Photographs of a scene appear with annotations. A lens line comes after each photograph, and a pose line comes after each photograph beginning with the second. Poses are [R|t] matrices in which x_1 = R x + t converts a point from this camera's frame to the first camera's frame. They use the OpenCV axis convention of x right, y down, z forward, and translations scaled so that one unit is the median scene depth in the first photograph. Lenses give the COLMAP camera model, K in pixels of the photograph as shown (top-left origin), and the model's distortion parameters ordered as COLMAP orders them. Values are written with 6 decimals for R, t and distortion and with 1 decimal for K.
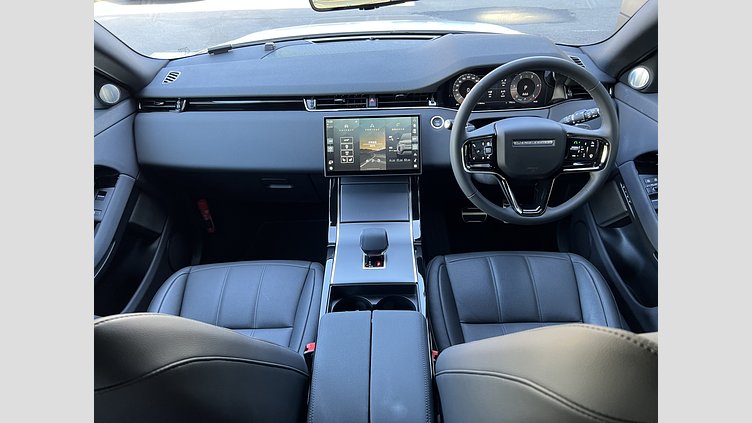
lens RADIAL K [[410.7, 0, 373.6], [0, 410.7, 212.9], [0, 0, 1]] dist [0.007751, -0.006159]
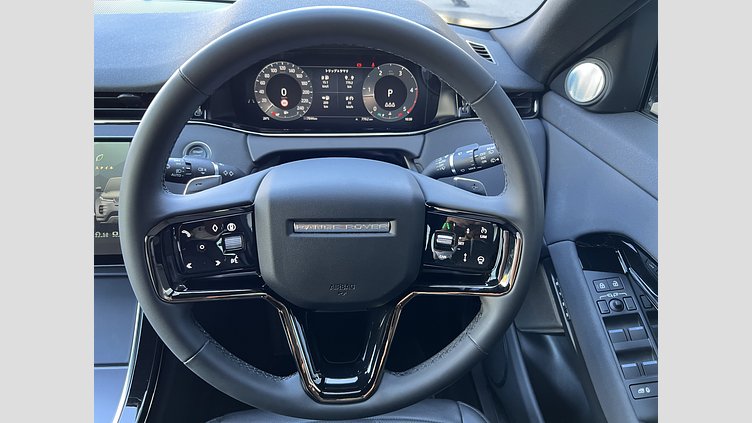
lens RADIAL K [[410.7, 0, 376.9], [0, 410.7, 210.9], [0, 0, 1]] dist [0.007751, -0.006159]
pose [[0.992550, 0.012613, 0.121187, 0.300949], [-0.010833, 0.999824, -0.015336, -0.145513], [-0.121359, 0.013909, 0.992511, 0.482555]]
